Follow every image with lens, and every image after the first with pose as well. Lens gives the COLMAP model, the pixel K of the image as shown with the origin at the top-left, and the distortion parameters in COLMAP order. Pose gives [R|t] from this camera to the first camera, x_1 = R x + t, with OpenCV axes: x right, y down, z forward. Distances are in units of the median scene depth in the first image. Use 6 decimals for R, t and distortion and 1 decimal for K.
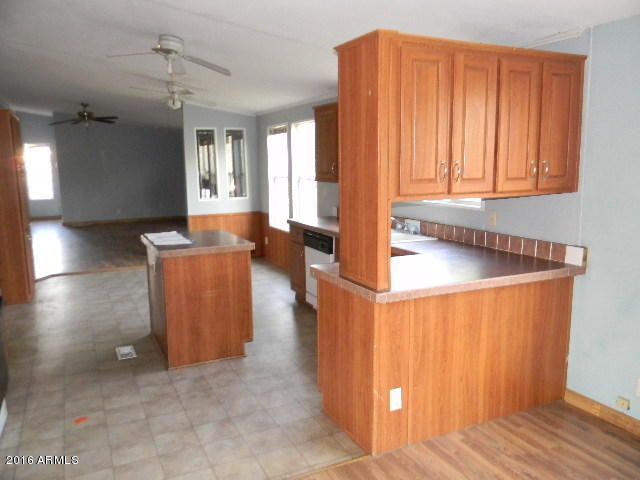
lens RADIAL K [[530.7, 0, 324.1], [0, 530.7, 242.0], [0, 0, 1]] dist [0.016698, -0.006652]
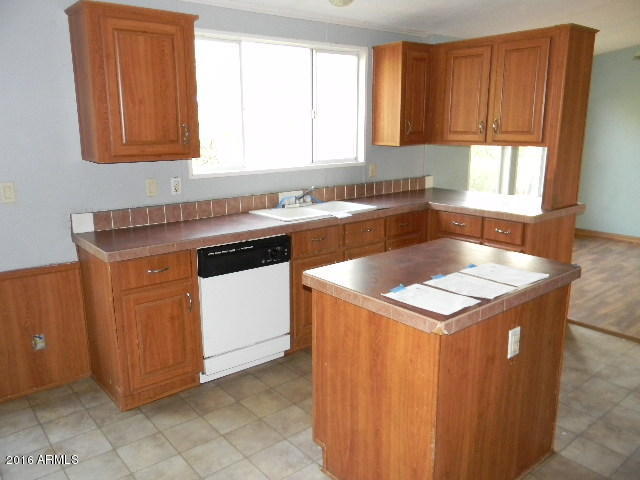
lens RADIAL K [[530.7, 0, 316.5], [0, 530.7, 239.1], [0, 0, 1]] dist [0.016698, -0.006652]
pose [[-0.250102, -0.196654, 0.948038, -0.356833], [0.167289, 0.955653, 0.242366, -0.091448], [-0.953658, 0.219213, -0.206113, 0.621759]]
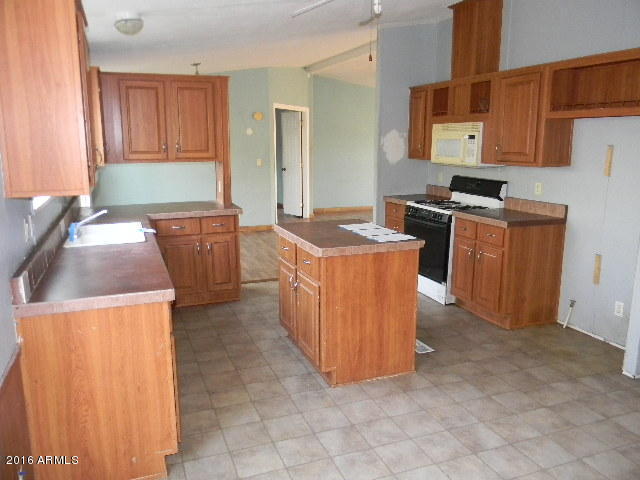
lens RADIAL K [[530.7, 0, 321.7], [0, 530.7, 240.0], [0, 0, 1]] dist [0.016698, -0.006652]
pose [[-0.998184, 0.017469, 0.057651, -0.137631], [0.036591, 0.936070, 0.349906, -0.145372], [-0.047853, 0.351380, -0.935009, 0.910421]]
